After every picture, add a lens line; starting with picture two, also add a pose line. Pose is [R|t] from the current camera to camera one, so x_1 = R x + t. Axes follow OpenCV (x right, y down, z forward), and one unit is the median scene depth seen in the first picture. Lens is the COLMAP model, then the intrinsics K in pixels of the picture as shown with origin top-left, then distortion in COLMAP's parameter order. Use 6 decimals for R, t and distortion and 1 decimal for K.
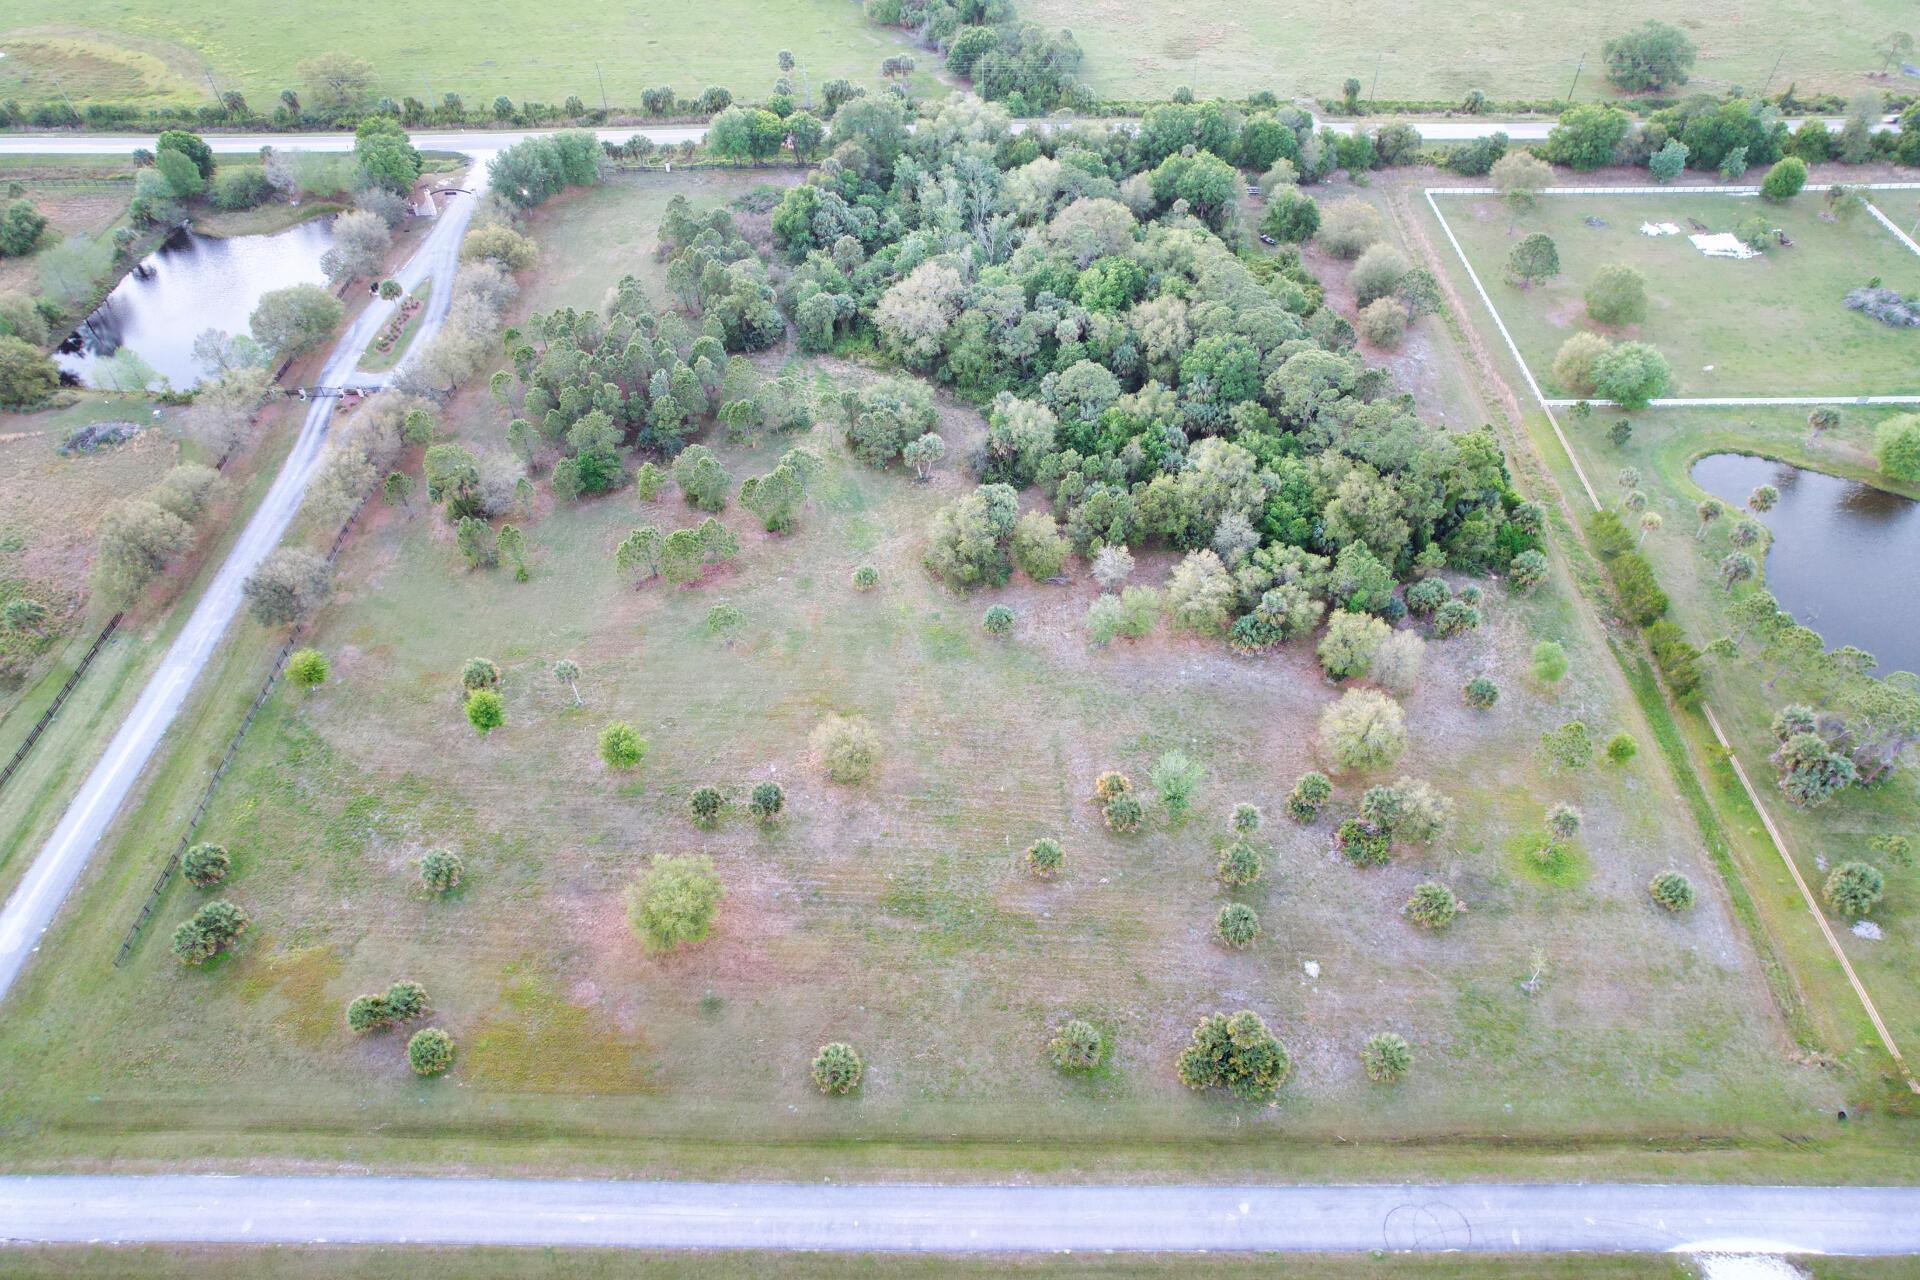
lens RADIAL K [[1199.9, 0, 958.2], [0, 1199.9, 667.8], [0, 0, 1]] dist [-0.059468, 0.058014]
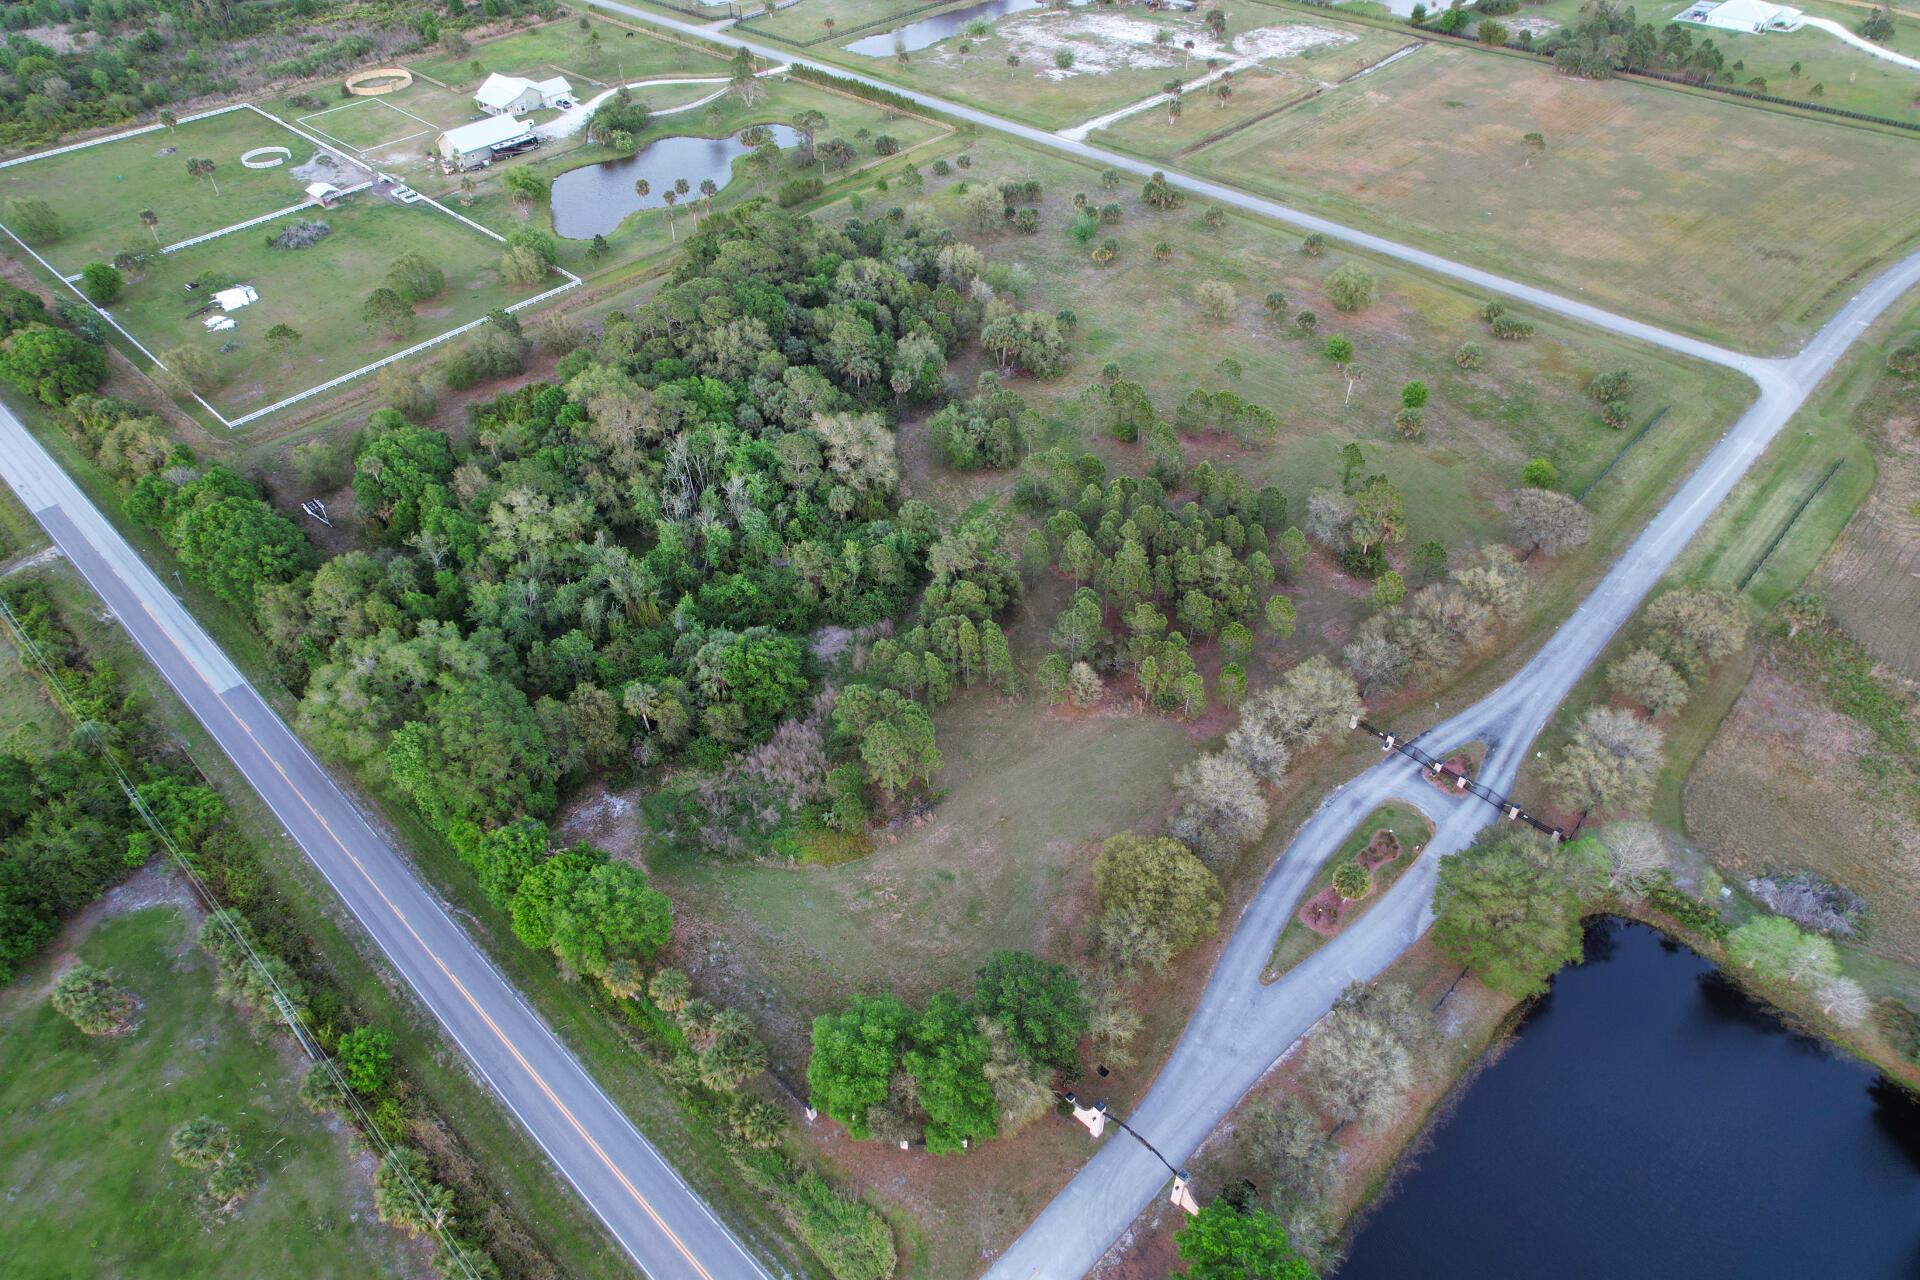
lens RADIAL K [[1199.9, 0, 958.2], [0, 1199.9, 667.8], [0, 0, 1]] dist [-0.059468, 0.058014]
pose [[-0.728567, -0.452509, 0.514223, -0.911635], [0.521036, 0.121211, 0.844884, -1.457104], [-0.444647, 0.883484, 0.147463, 1.382305]]
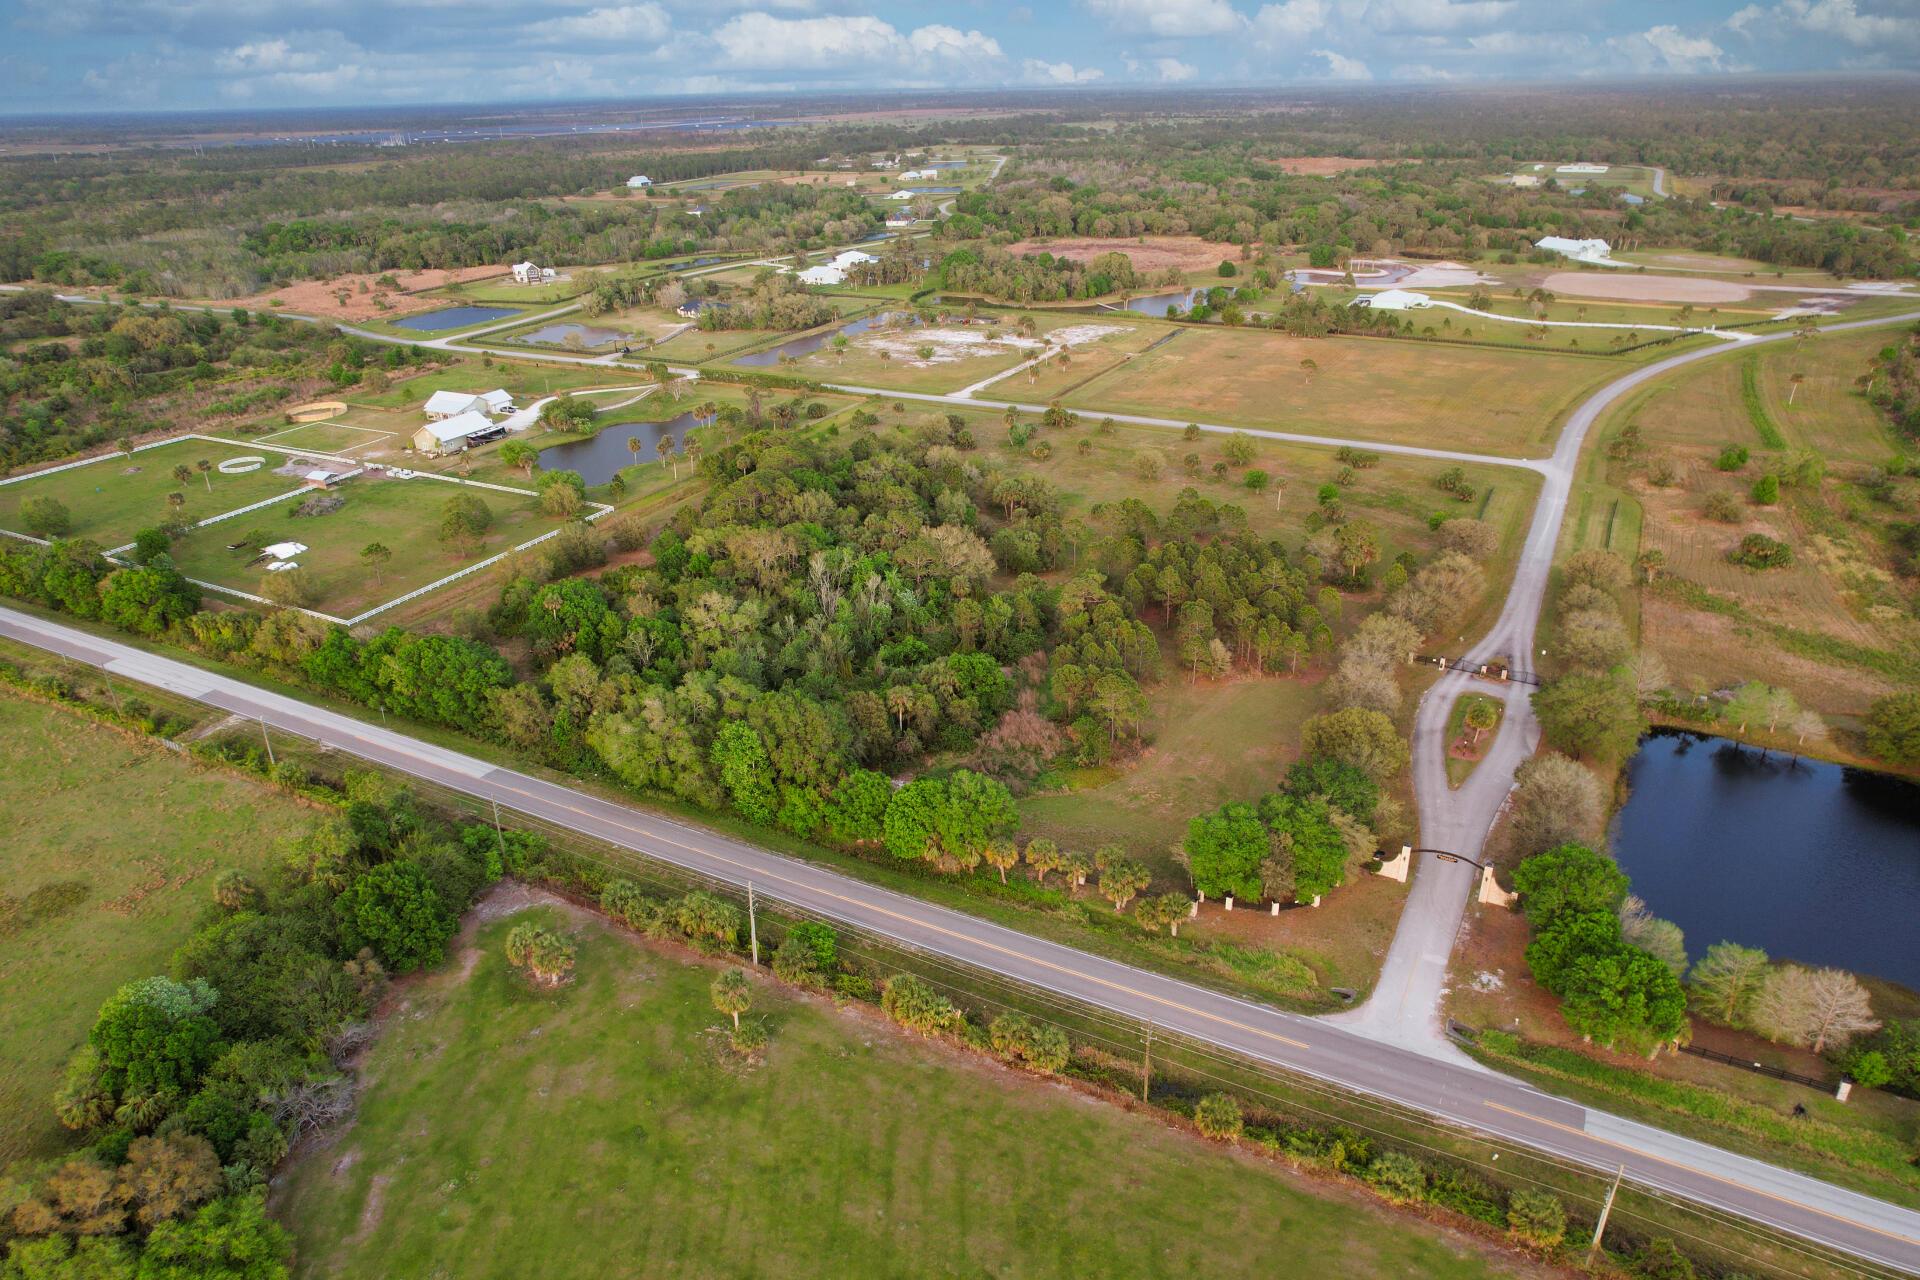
lens RADIAL K [[1199.9, 0, 958.2], [0, 1199.9, 667.8], [0, 0, 1]] dist [-0.059468, 0.058014]
pose [[-0.882237, -0.182191, 0.434125, -0.781950], [0.366860, 0.311895, 0.876433, -1.824167], [-0.295079, 0.932485, -0.208326, 1.910049]]
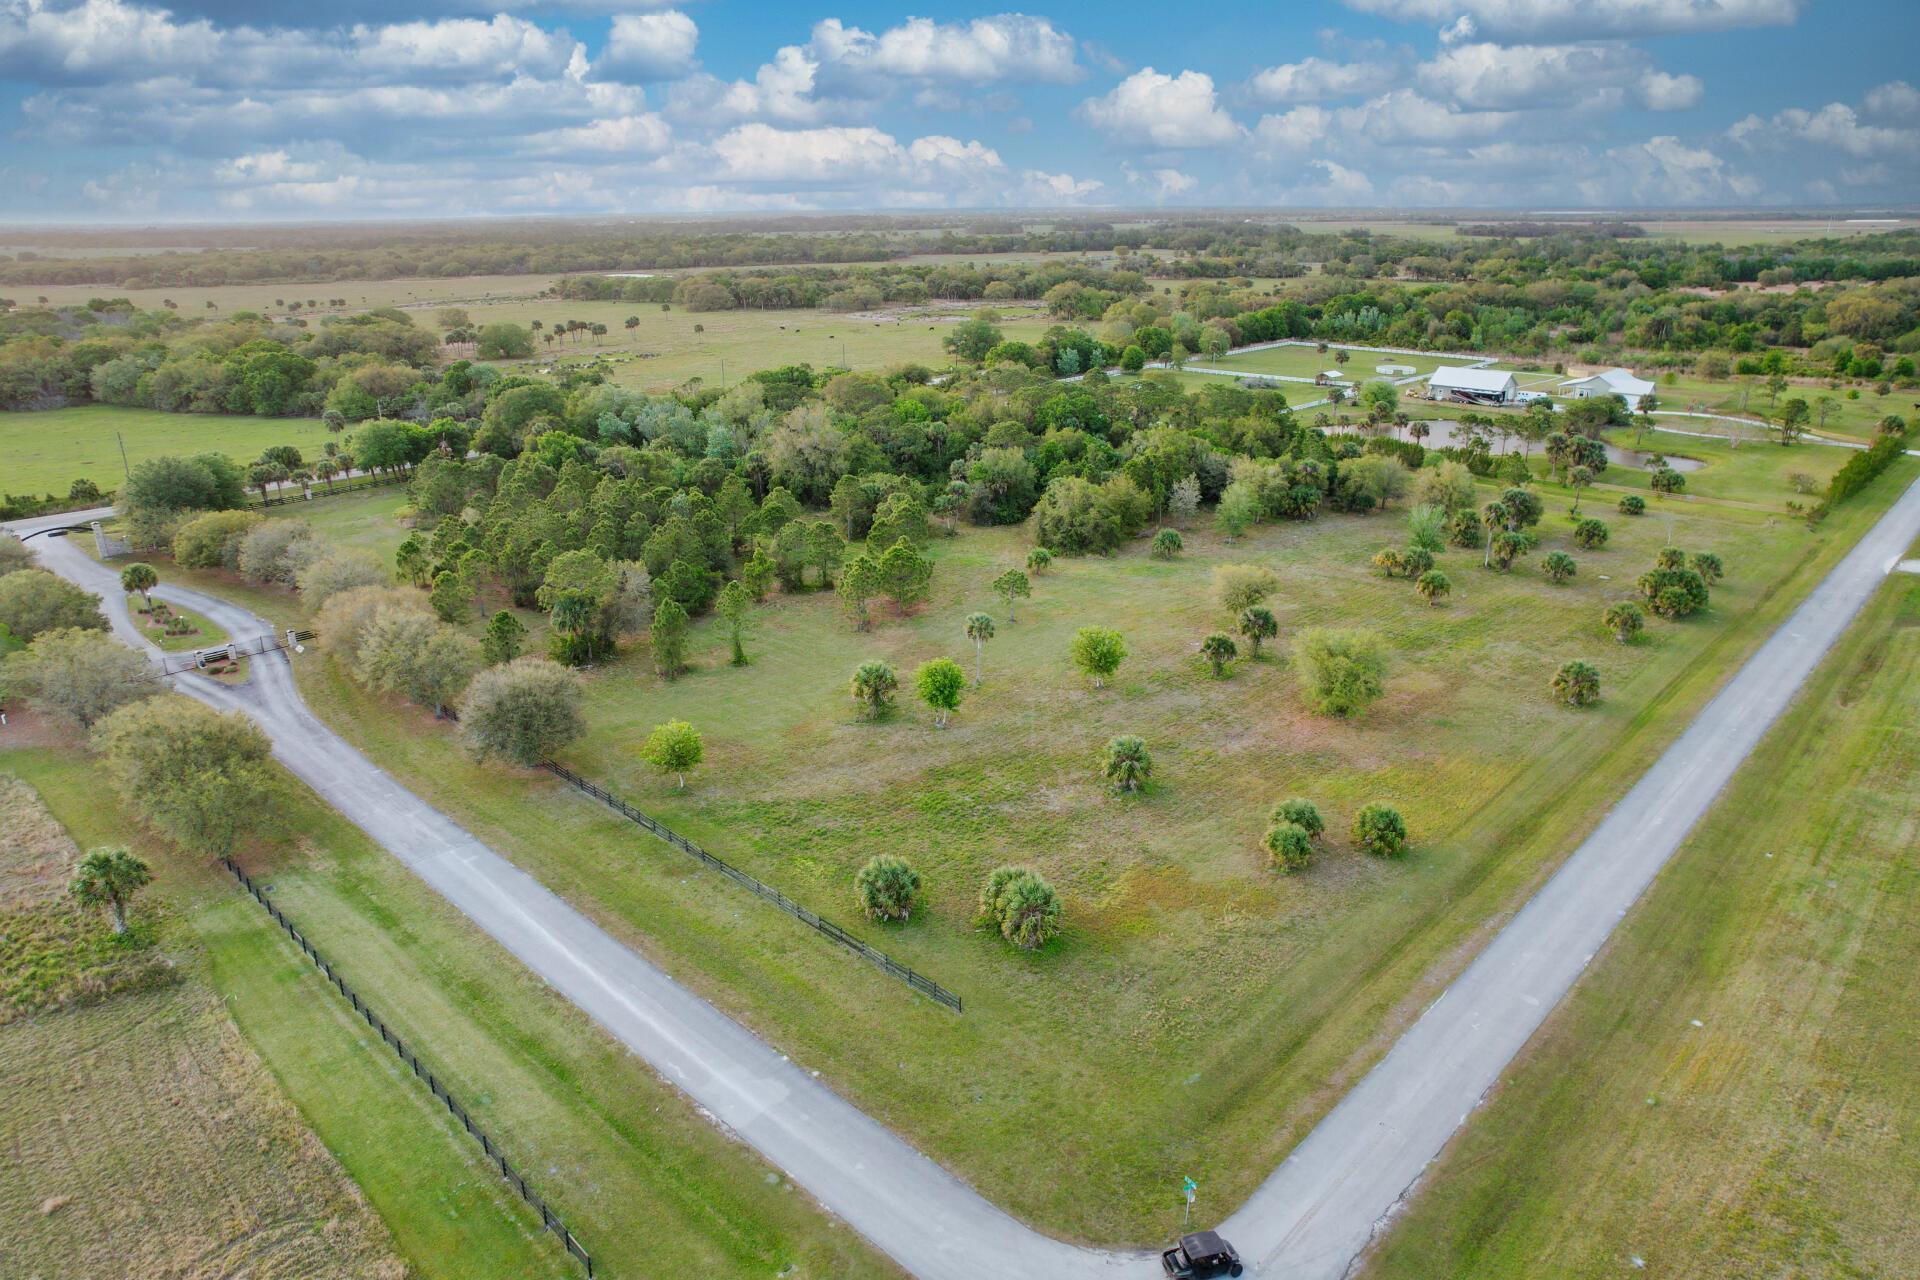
lens RADIAL K [[1199.9, 0, 958.2], [0, 1199.9, 667.8], [0, 0, 1]] dist [-0.059468, 0.058014]
pose [[0.683137, -0.259148, 0.682764, -0.980072], [0.540362, 0.808279, -0.233869, 0.232207], [-0.491257, 0.528704, 0.692198, 0.459442]]
